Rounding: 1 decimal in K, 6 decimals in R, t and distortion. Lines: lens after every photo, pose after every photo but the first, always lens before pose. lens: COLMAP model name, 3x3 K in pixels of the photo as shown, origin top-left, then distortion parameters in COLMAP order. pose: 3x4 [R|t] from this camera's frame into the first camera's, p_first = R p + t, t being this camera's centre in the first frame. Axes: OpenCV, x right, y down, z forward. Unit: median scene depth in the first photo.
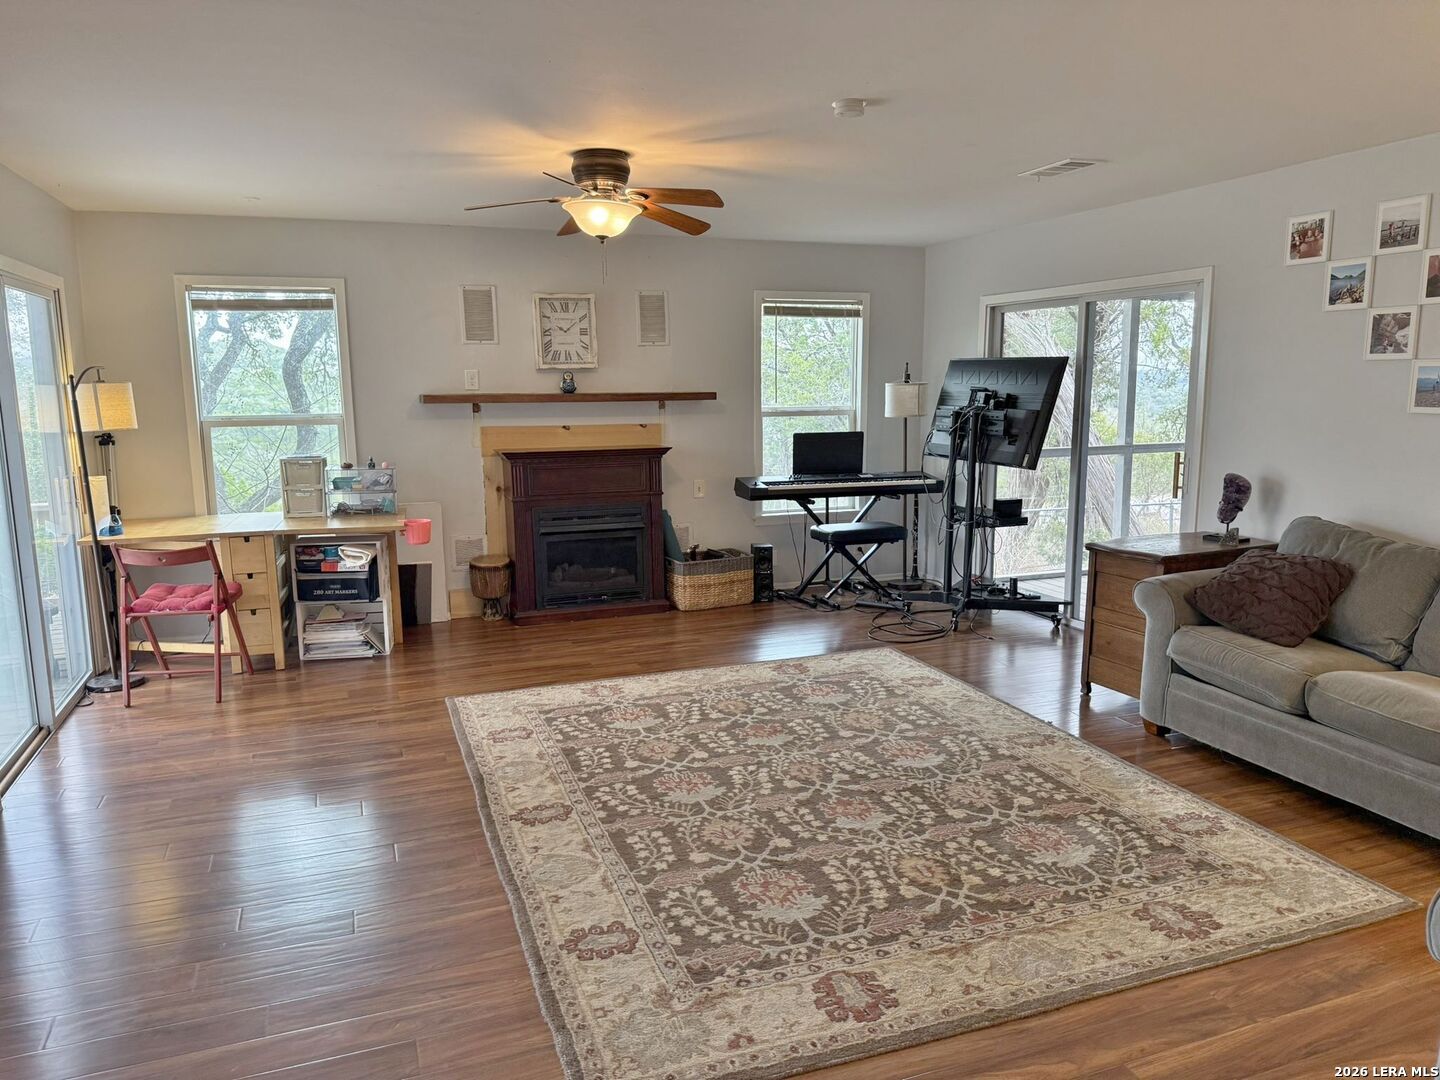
lens RADIAL K [[1013.3, 0, 720.0], [0, 1013.3, 540.0], [0, 0, 1]] dist [0.148724, -0.285992]
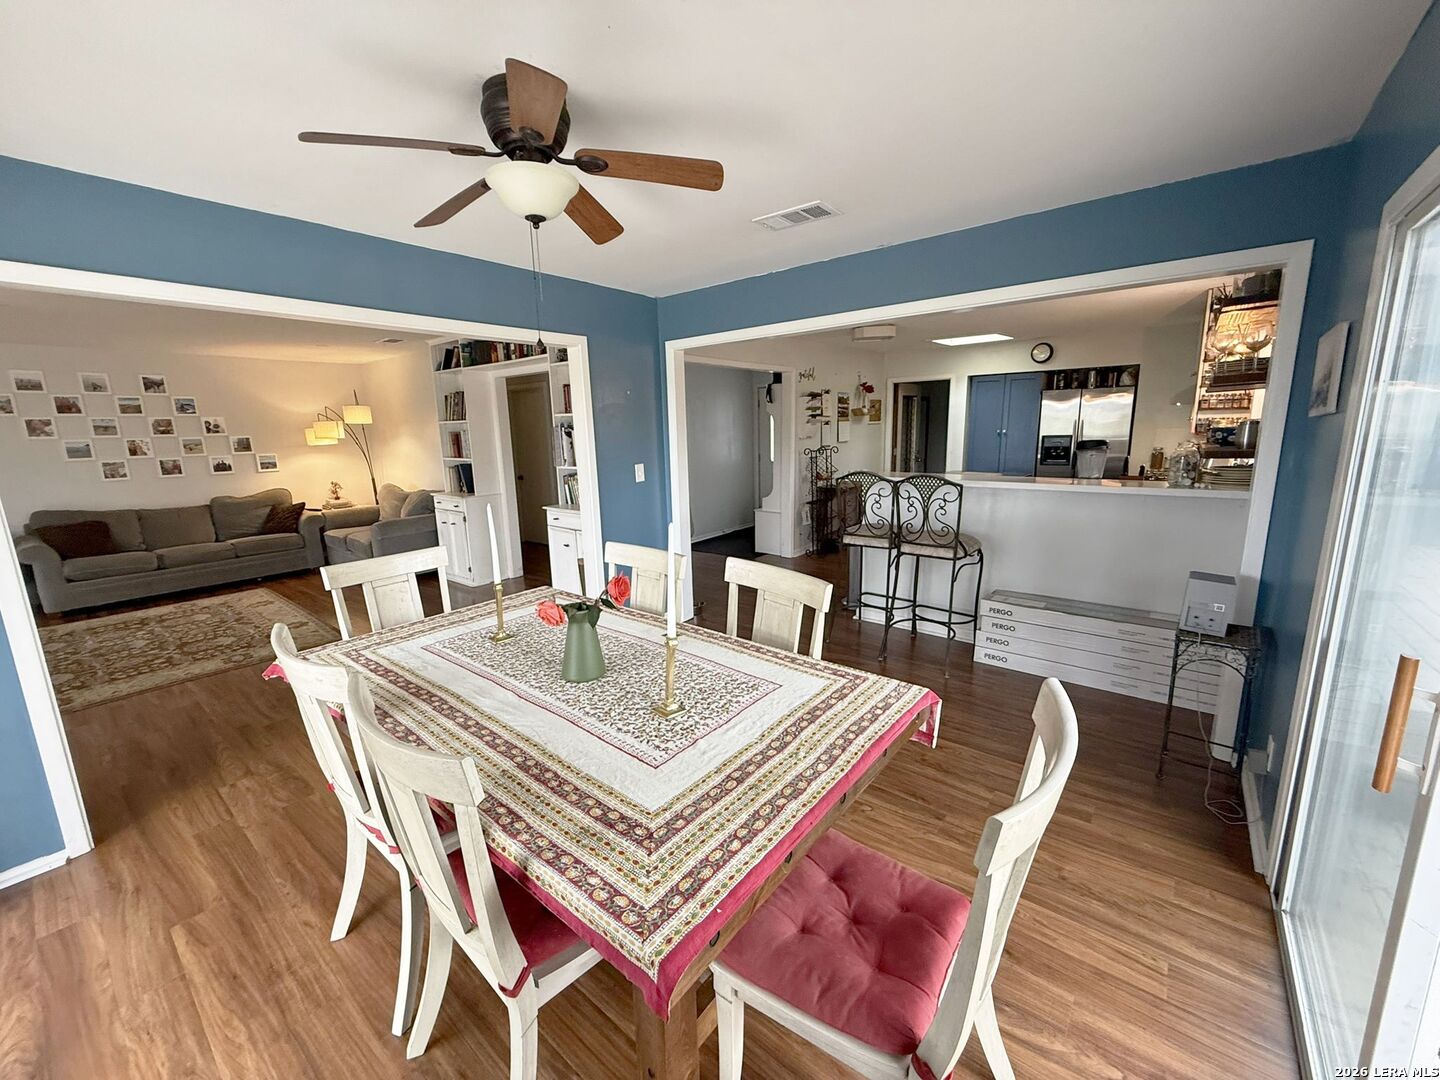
lens RADIAL K [[576.5, 0, 720.0], [0, 576.5, 540.0], [0, 0, 1]] dist [-0.000317, -0.000062]
pose [[-0.504985, -0.147150, 0.850492, -1.582072], [0.166765, 0.950160, 0.263412, -0.060961], [-0.846864, 0.274851, -0.455277, 0.452223]]
